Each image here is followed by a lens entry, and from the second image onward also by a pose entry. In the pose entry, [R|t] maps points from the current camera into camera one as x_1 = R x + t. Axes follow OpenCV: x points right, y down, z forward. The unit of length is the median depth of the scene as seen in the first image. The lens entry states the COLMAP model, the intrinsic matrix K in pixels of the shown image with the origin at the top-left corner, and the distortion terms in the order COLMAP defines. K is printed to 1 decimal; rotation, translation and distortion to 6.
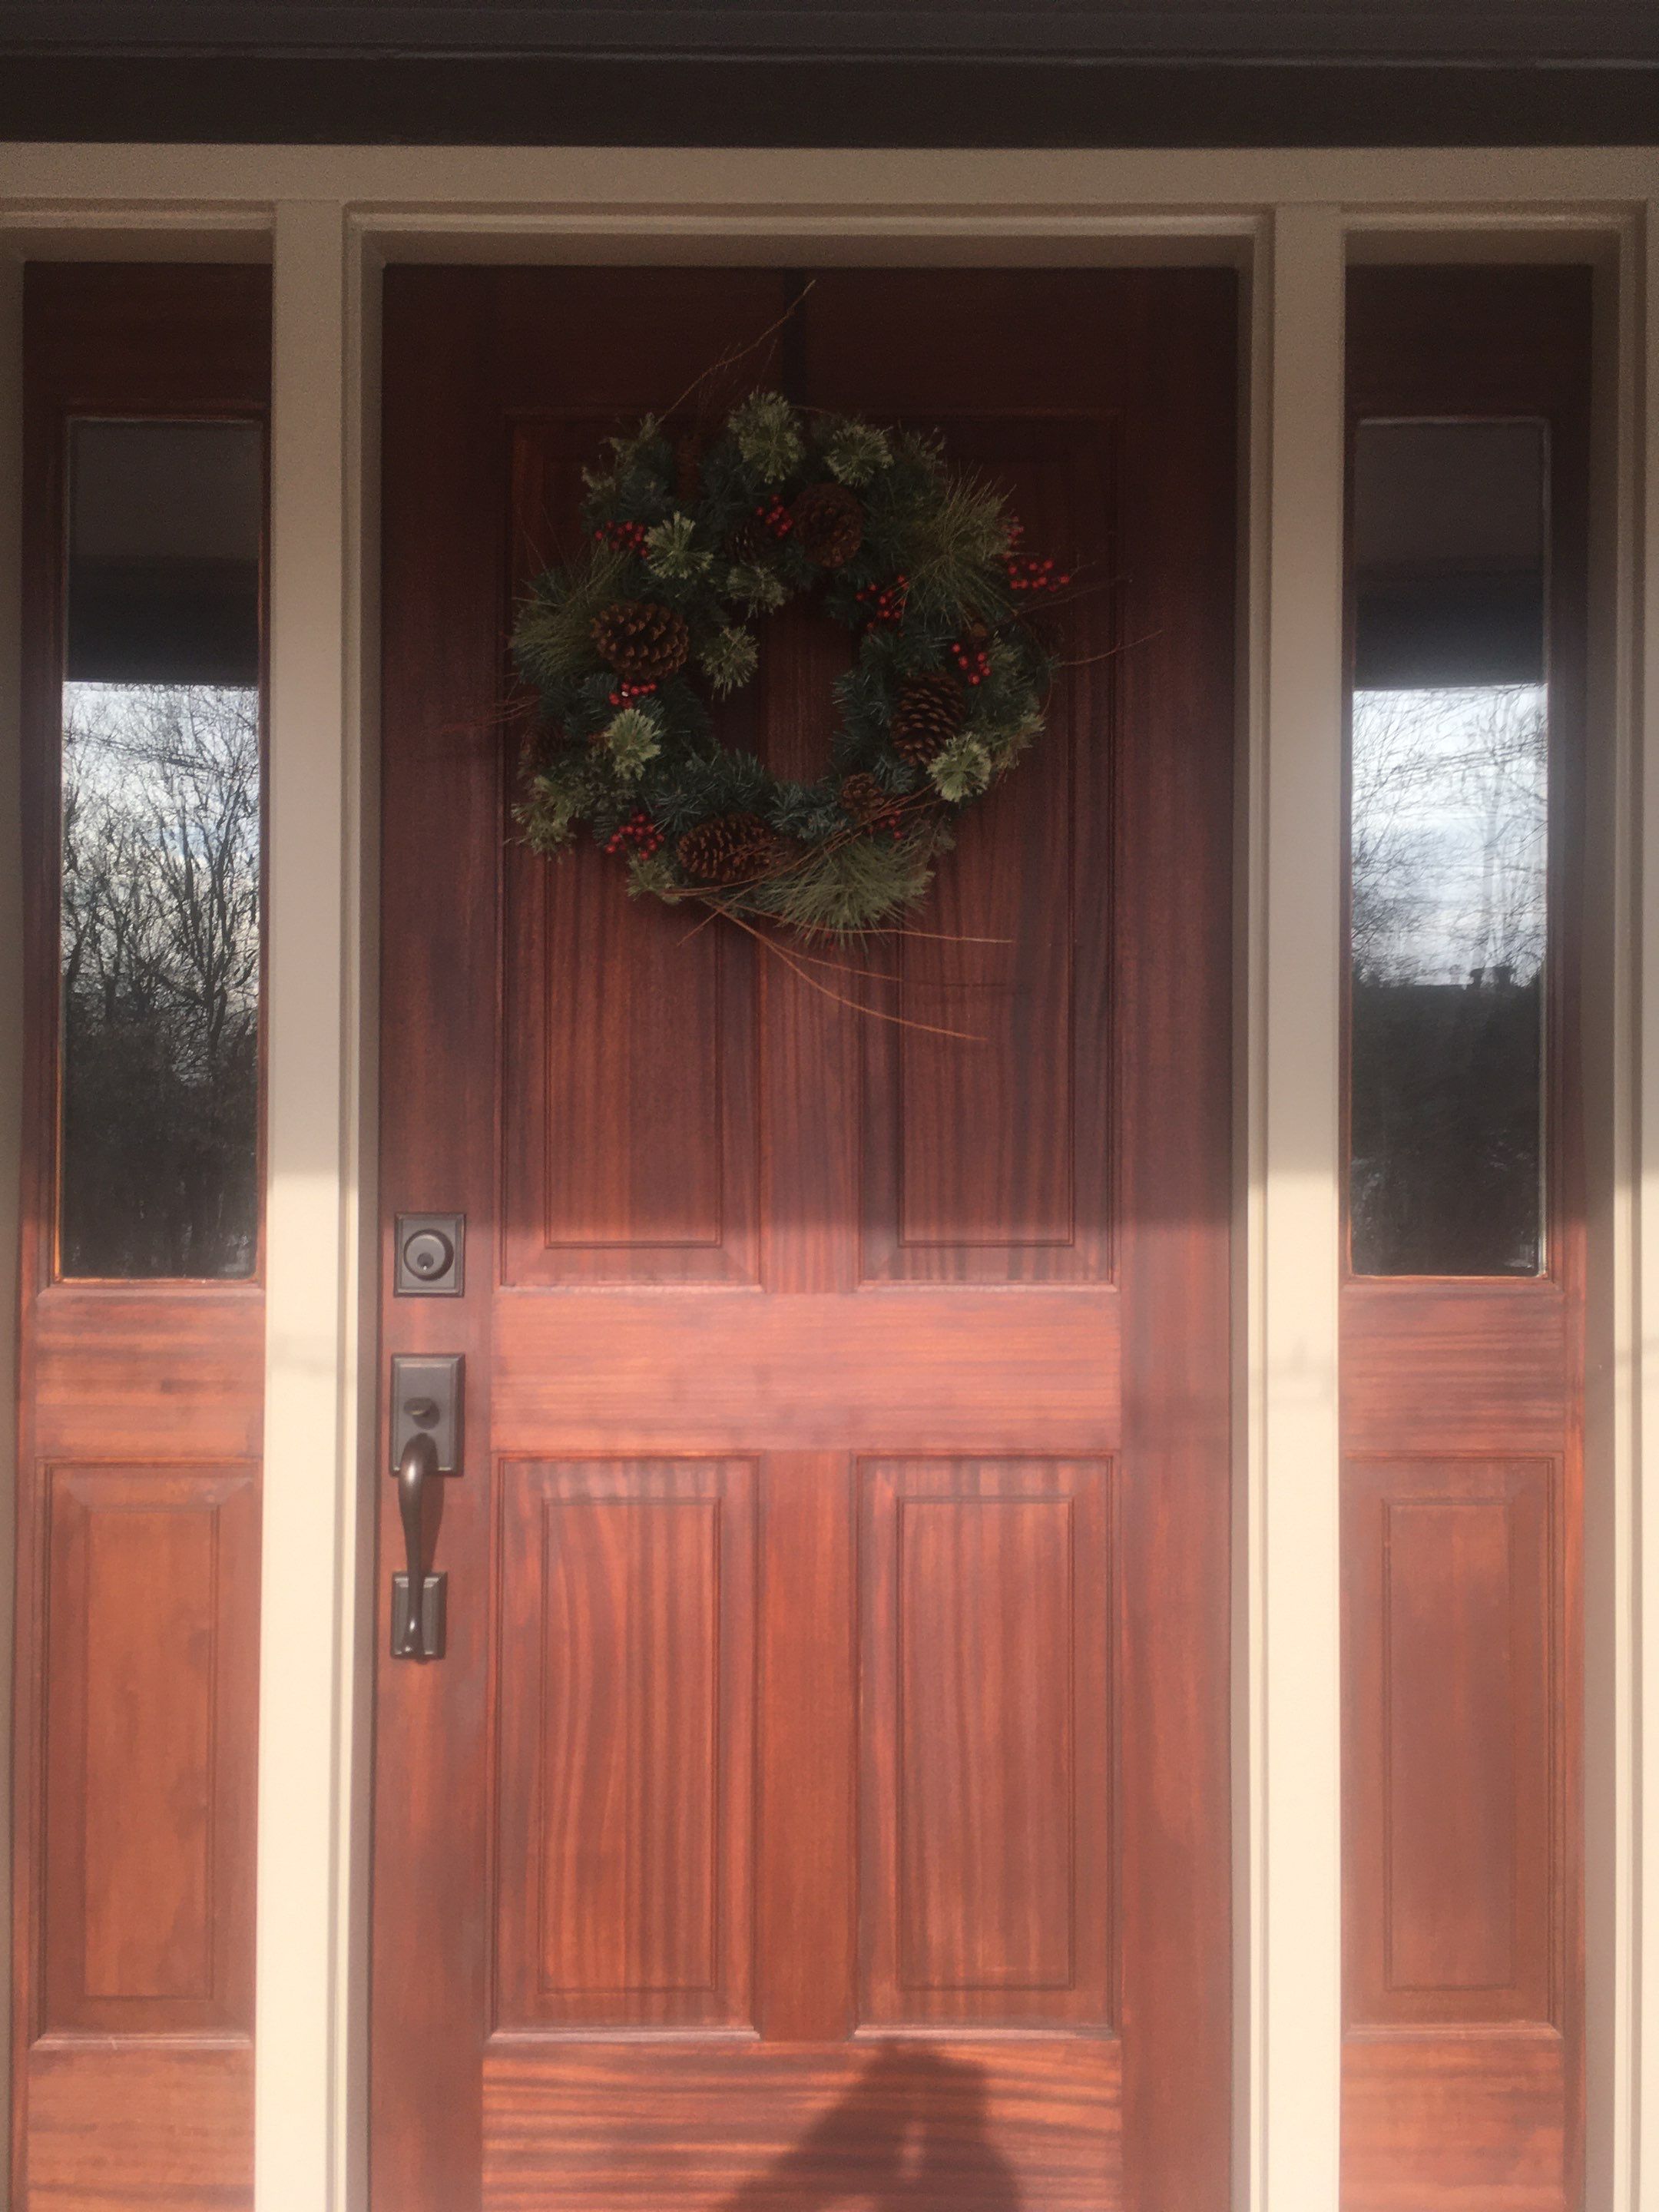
lens RADIAL K [[1850.8, 0, 835.2], [0, 1850.8, 1092.2], [0, 0, 1]] dist [0.067583, -0.084198]
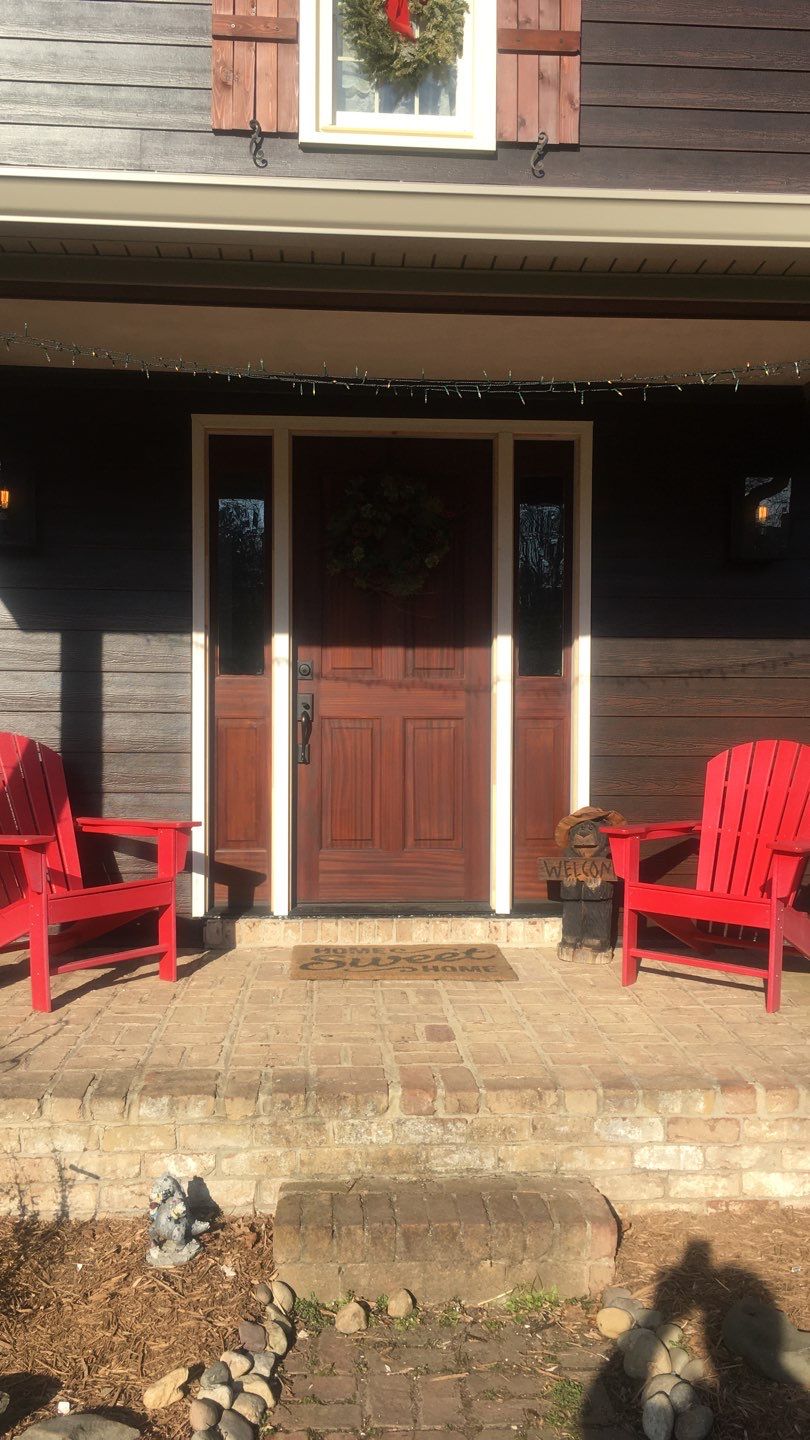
lens RADIAL K [[1204.1, 0, 403.5], [0, 1204.1, 721.4], [0, 0, 1]] dist [0.061767, -0.046998]
pose [[0.997136, 0.000921, 0.075629, -0.201983], [-0.002368, 0.999816, 0.019035, 0.151735], [-0.075597, -0.019160, 0.996954, -1.783167]]
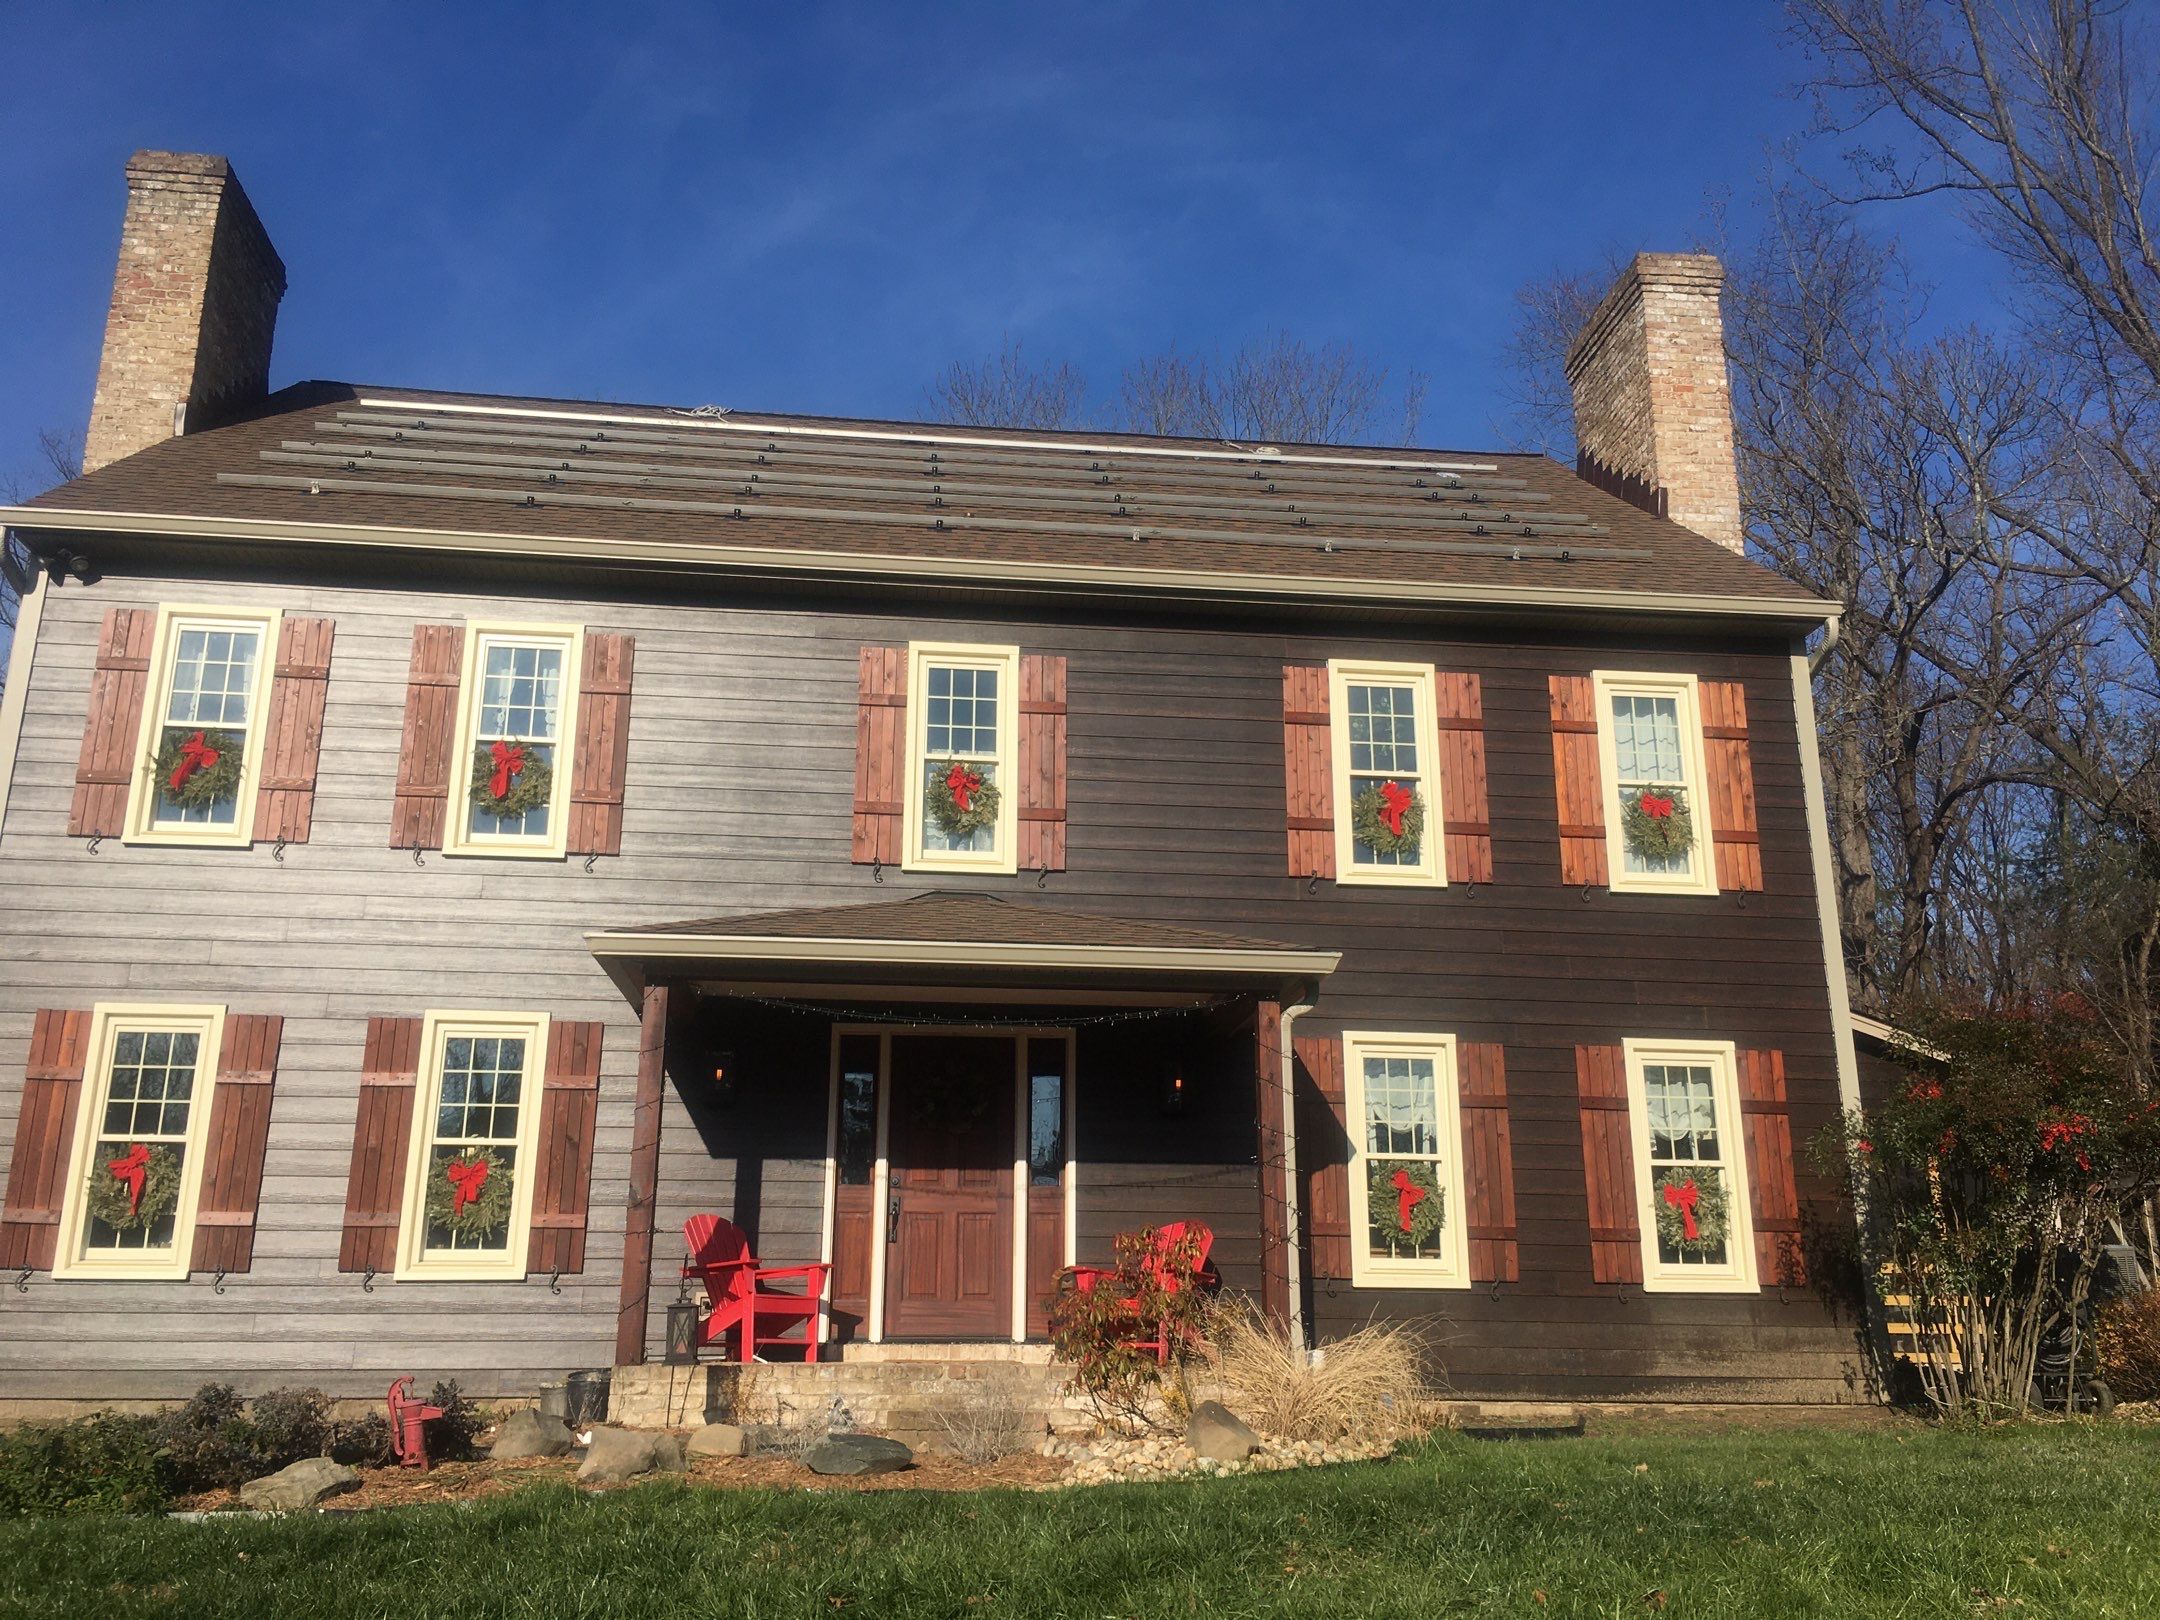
lens RADIAL K [[1807.3, 0, 1087.0], [0, 1807.3, 813.9], [0, 0, 1]] dist [0.067583, -0.084198]
pose [[0.991335, 0.035618, 0.126439, -0.406147], [0.002813, 0.956561, -0.291520, 0.730151], [-0.131330, 0.289350, 0.948172, -5.706586]]
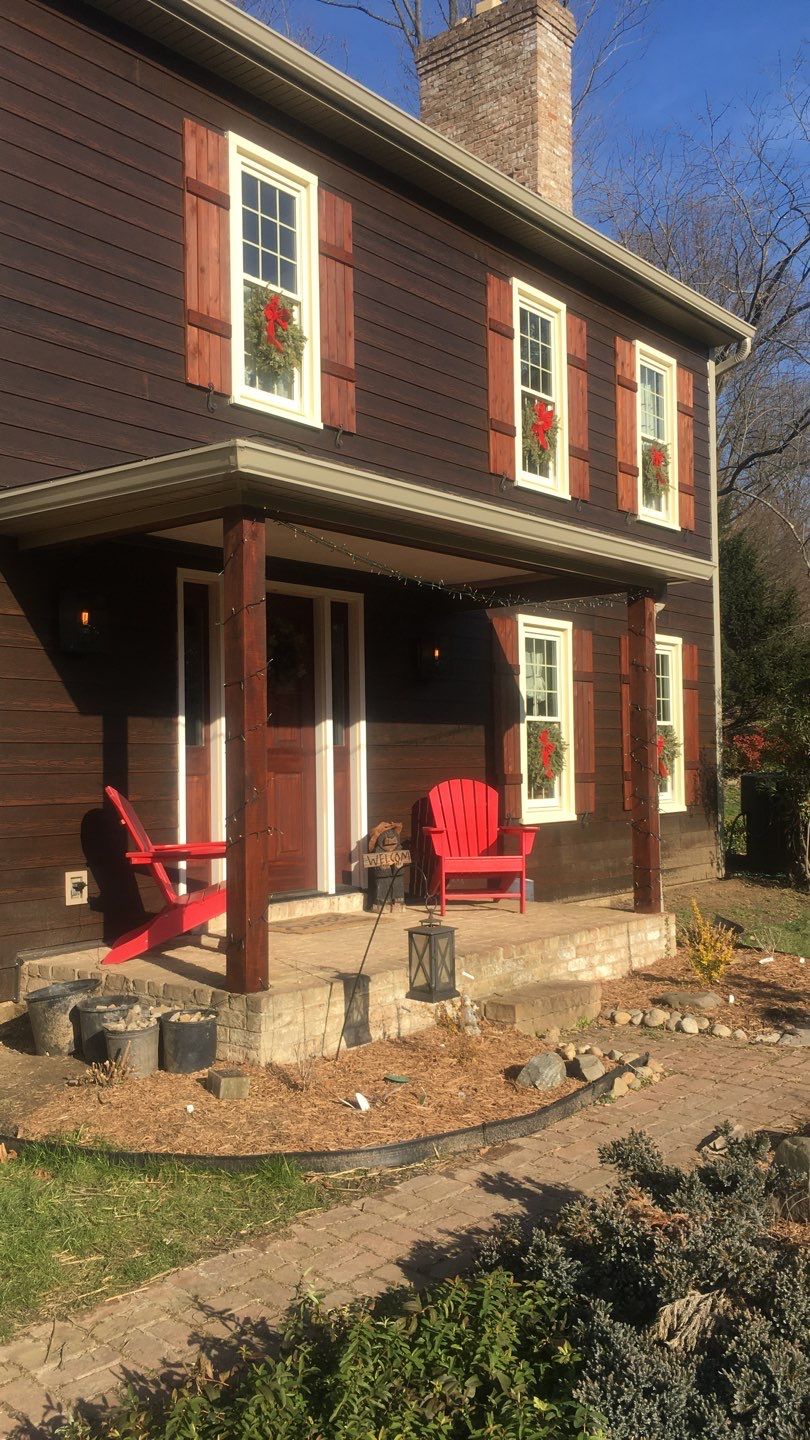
lens RADIAL K [[1204.1, 0, 400.4], [0, 1204.1, 724.6], [0, 0, 1]] dist [0.061767, -0.046998]
pose [[0.640711, 0.011769, 0.767692, -2.998488], [0.025793, 0.998988, -0.036842, 0.194605], [-0.767349, 0.043406, 0.639759, -2.095258]]
